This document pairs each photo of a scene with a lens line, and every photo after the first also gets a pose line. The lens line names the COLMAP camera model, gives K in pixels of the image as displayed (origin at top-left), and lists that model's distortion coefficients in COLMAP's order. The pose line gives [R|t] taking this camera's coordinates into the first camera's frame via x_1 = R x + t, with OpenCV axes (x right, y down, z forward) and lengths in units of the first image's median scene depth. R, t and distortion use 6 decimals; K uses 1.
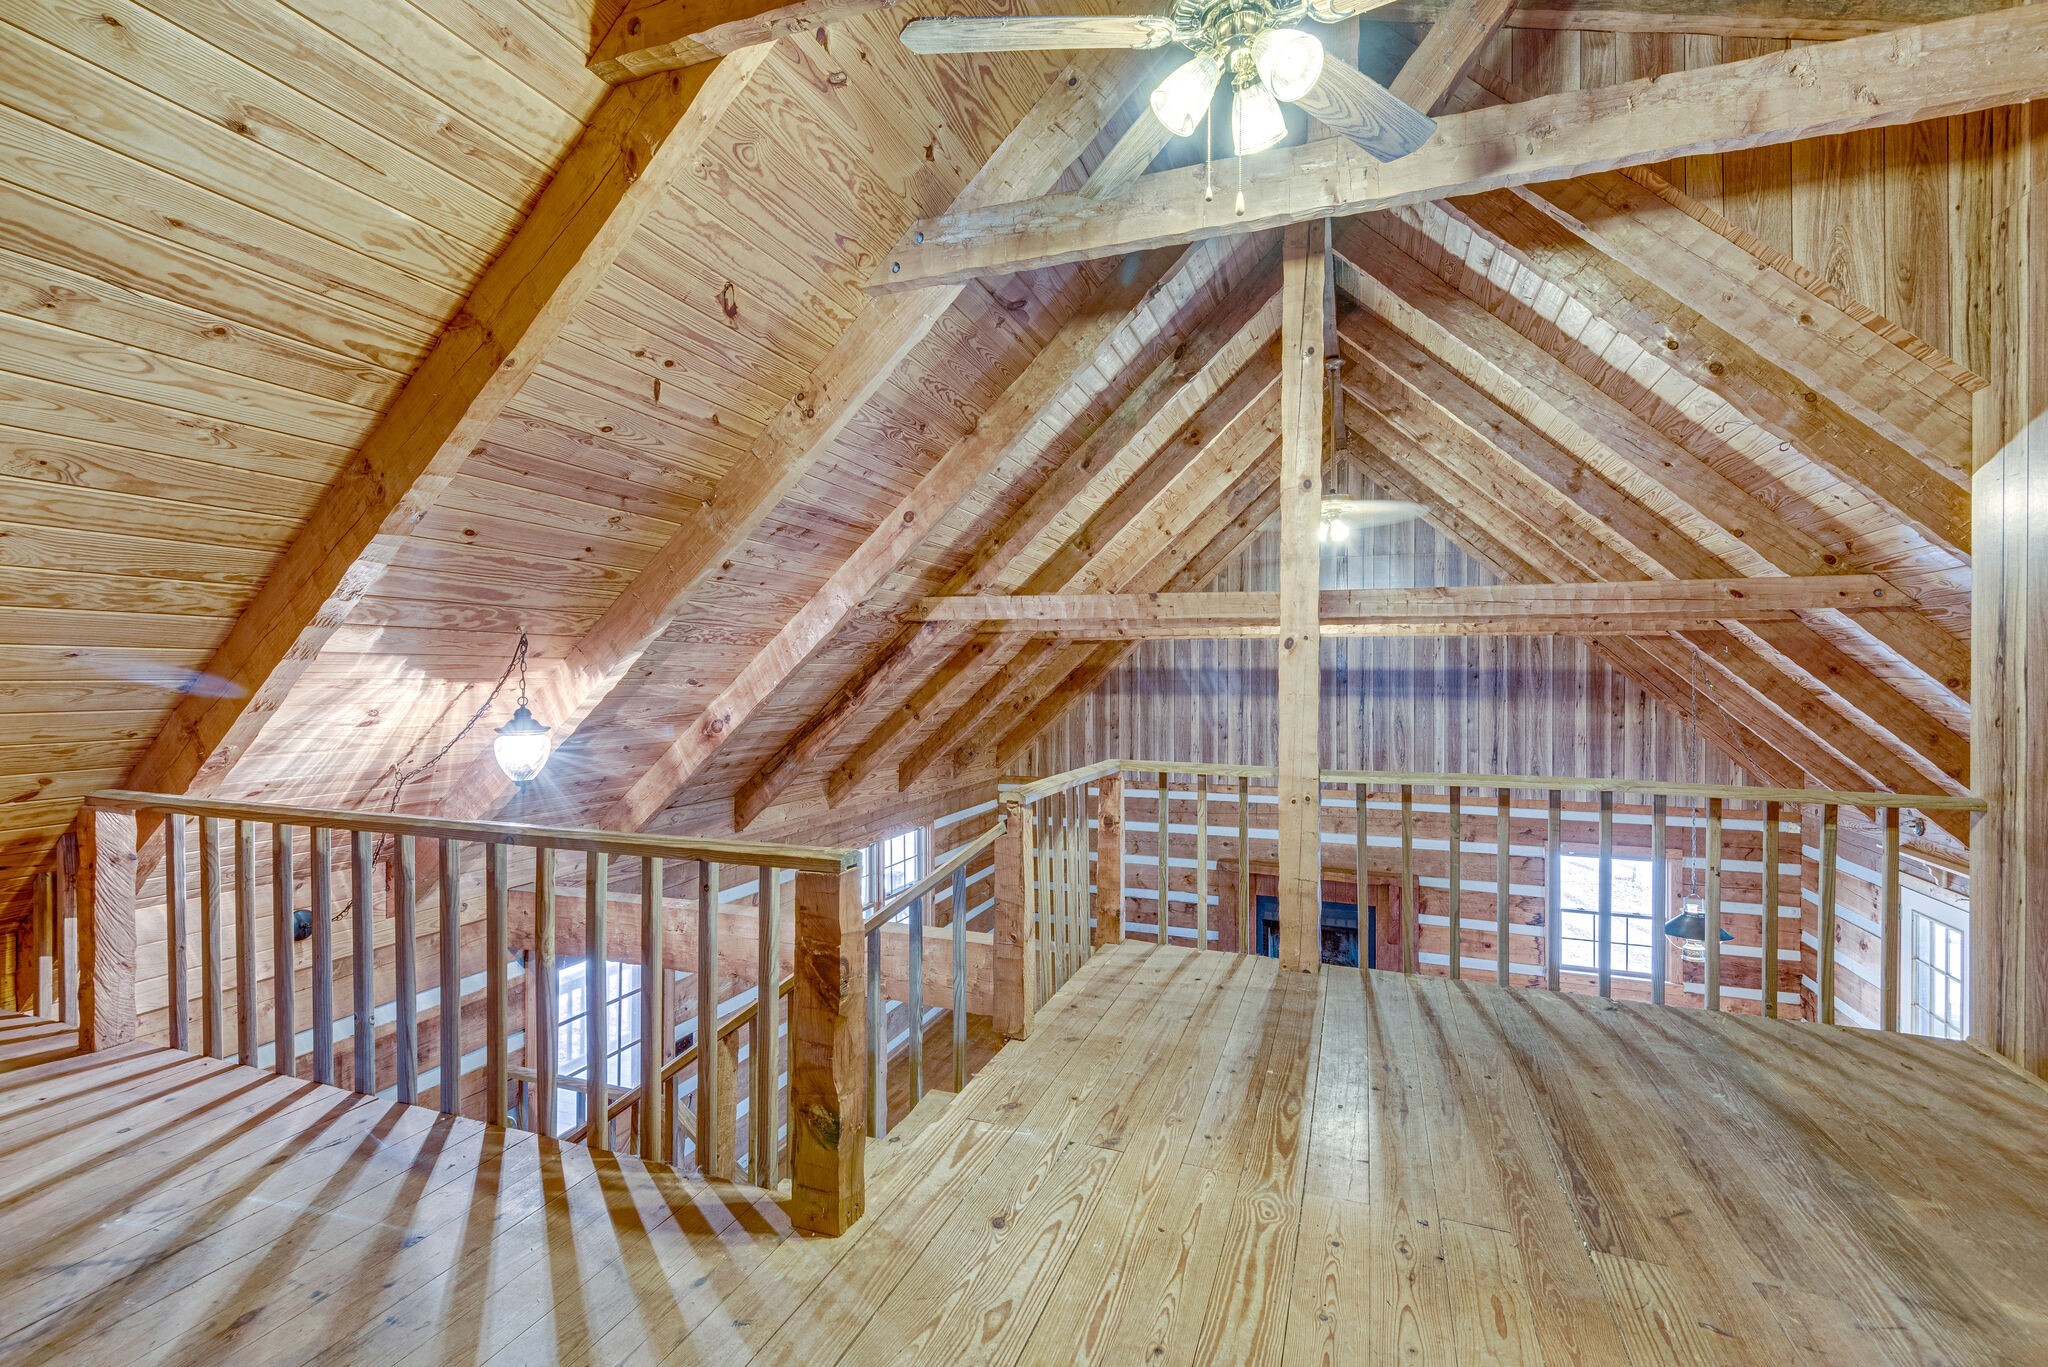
lens RADIAL K [[937.1, 0, 995.6], [0, 937.1, 670.9], [0, 0, 1]] dist [0.018968, -0.008978]
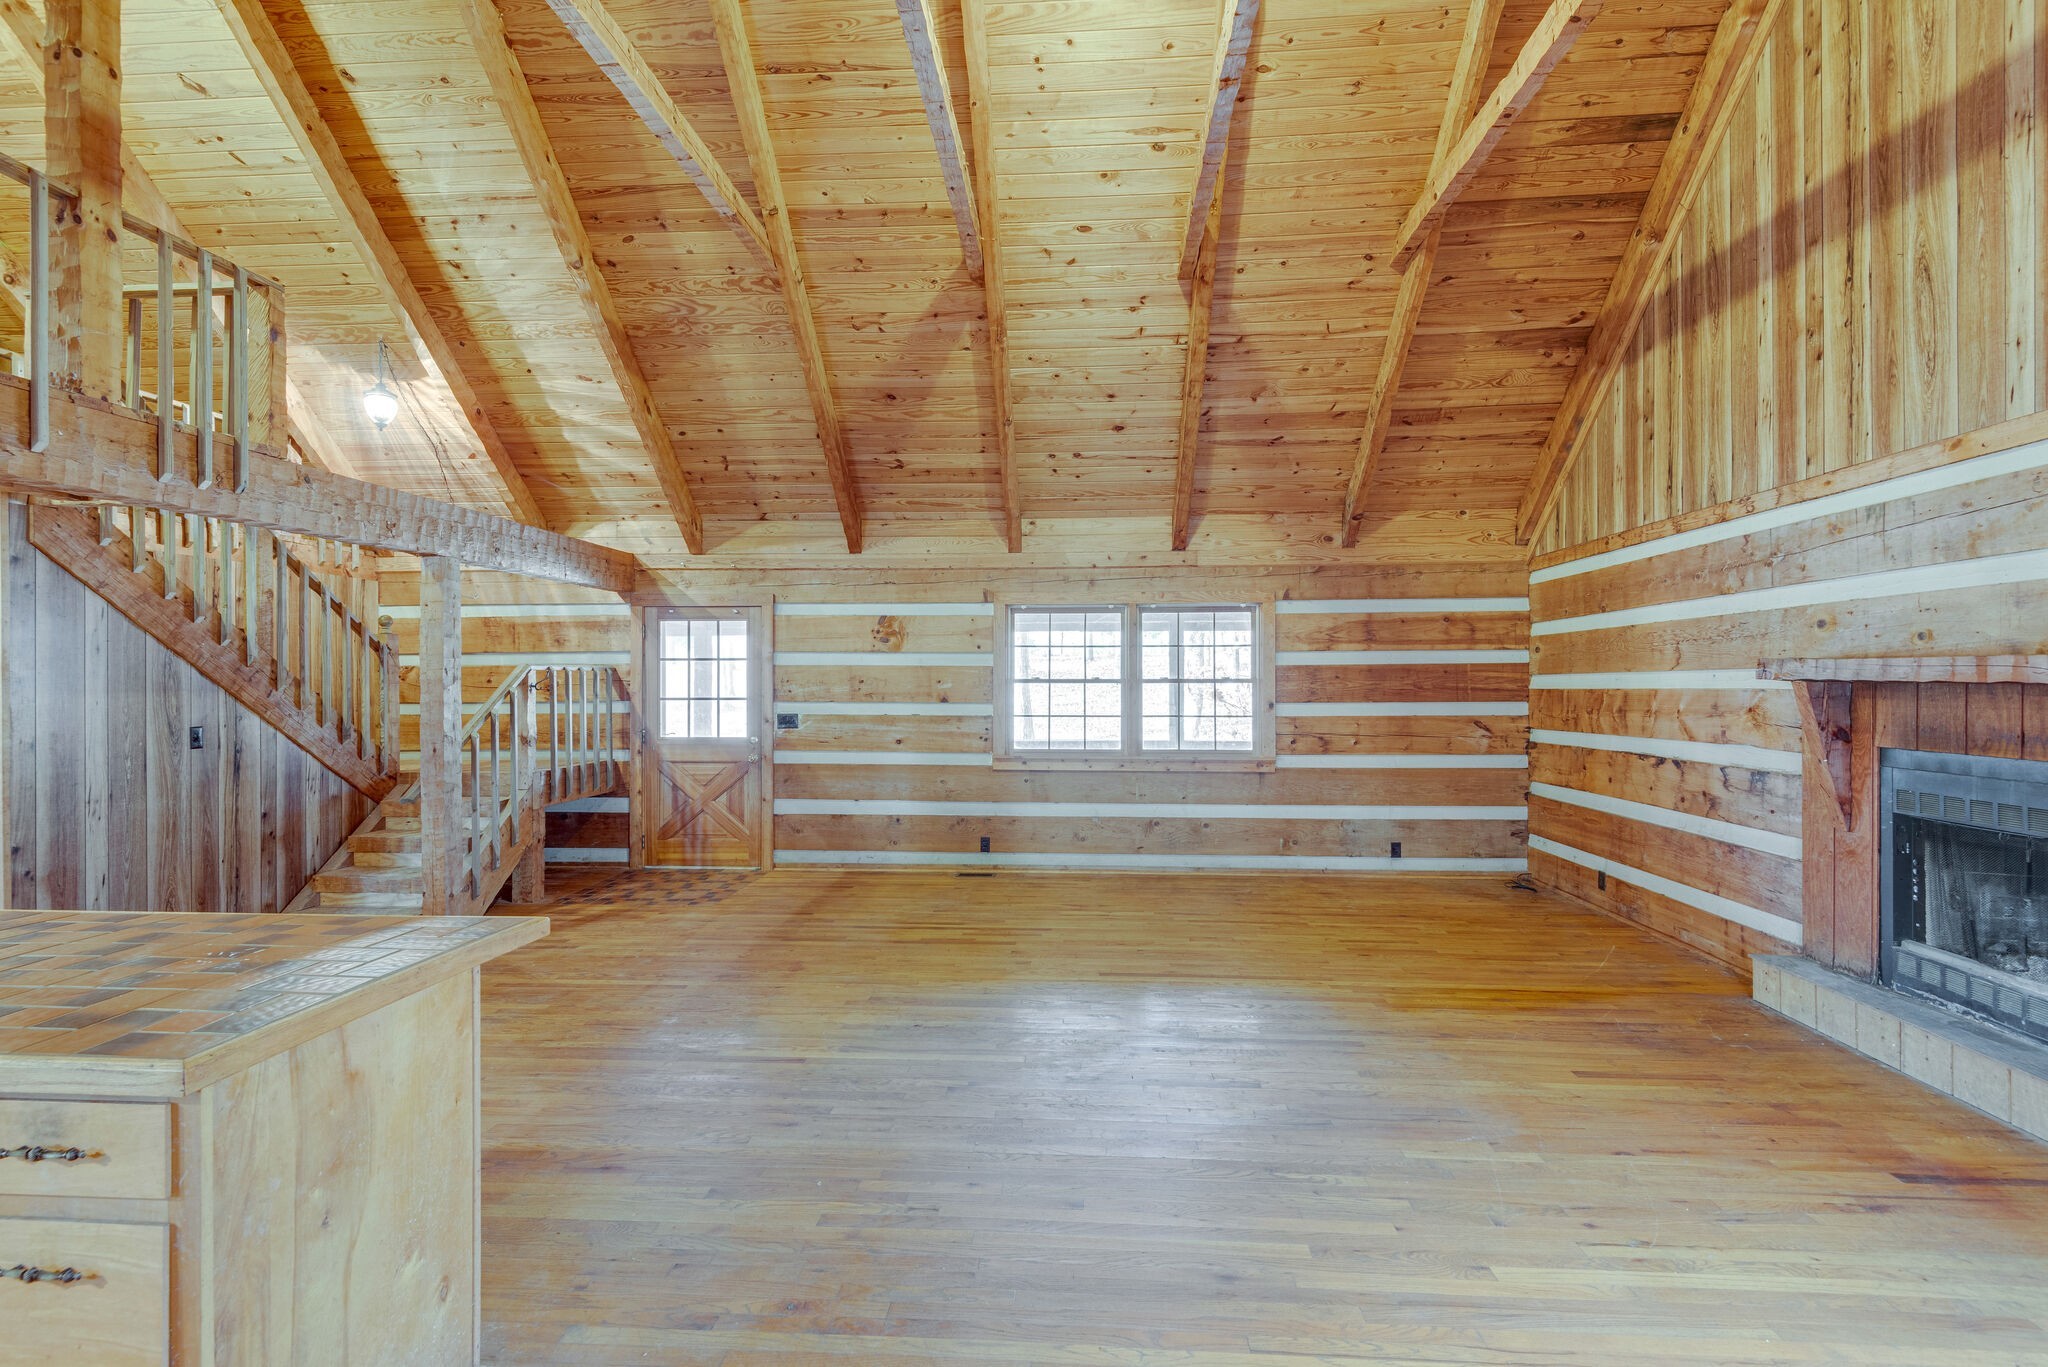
lens RADIAL K [[937.1, 0, 1026.5], [0, 937.1, 680.2], [0, 0, 1]] dist [0.018968, -0.008978]
pose [[0.289269, -0.003411, -0.957242, 0.587072], [0.008013, 0.999967, -0.001142, 0.226955], [0.957214, -0.007340, 0.289286, 0.618208]]
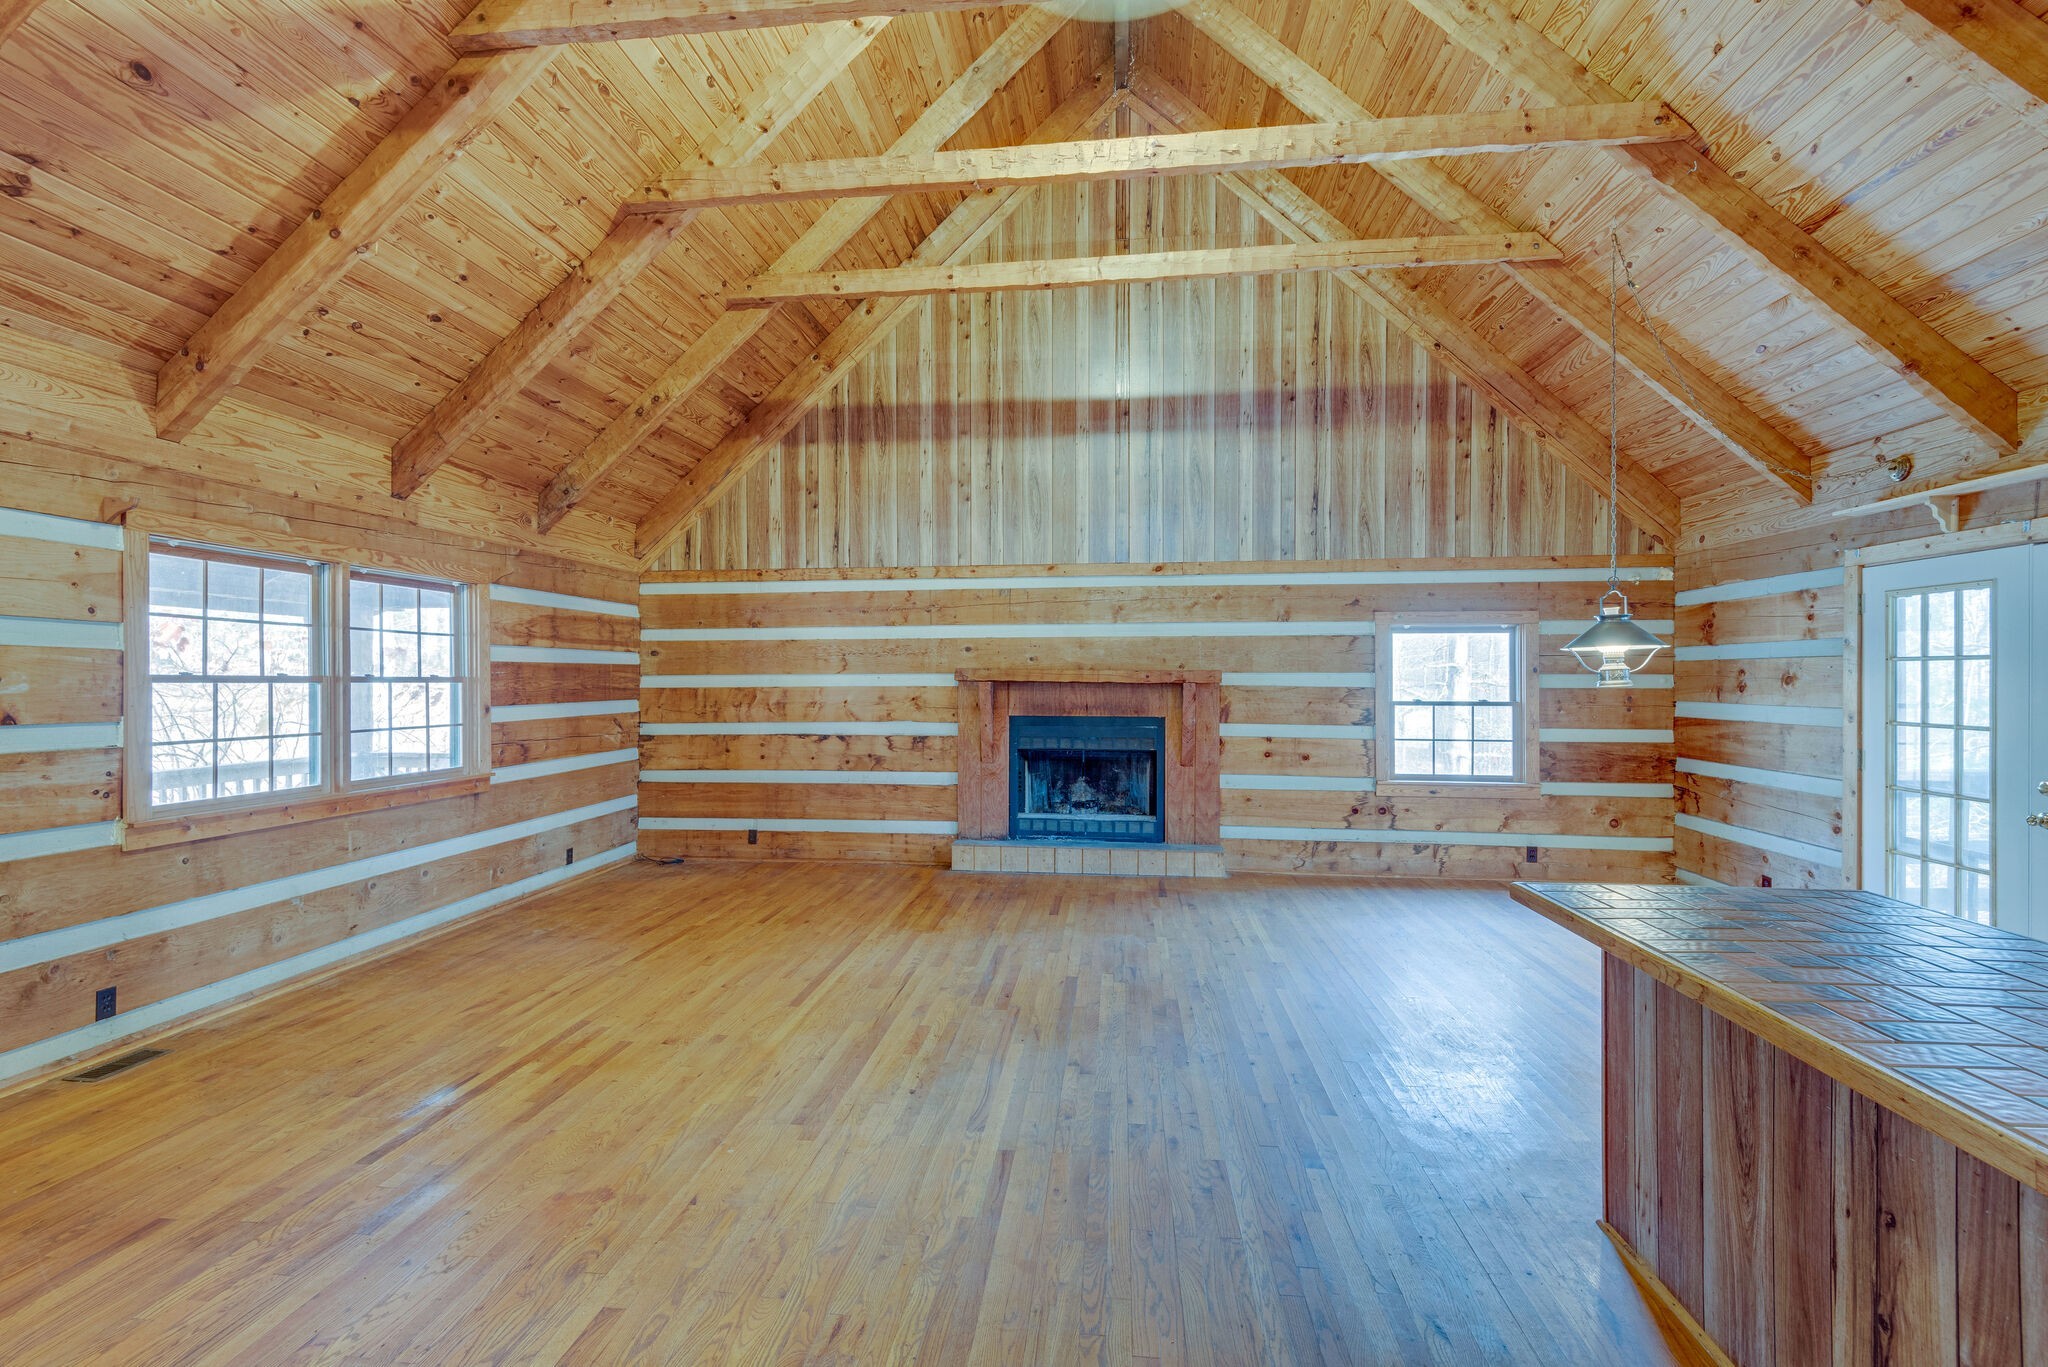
lens RADIAL K [[937.1, 0, 1005.7], [0, 937.1, 674.9], [0, 0, 1]] dist [0.018968, -0.008978]
pose [[0.968986, 0.000604, 0.247116, 0.108552], [-0.000535, 1.000000, -0.000348, 0.224819], [-0.247116, 0.000205, 0.968986, 0.337922]]
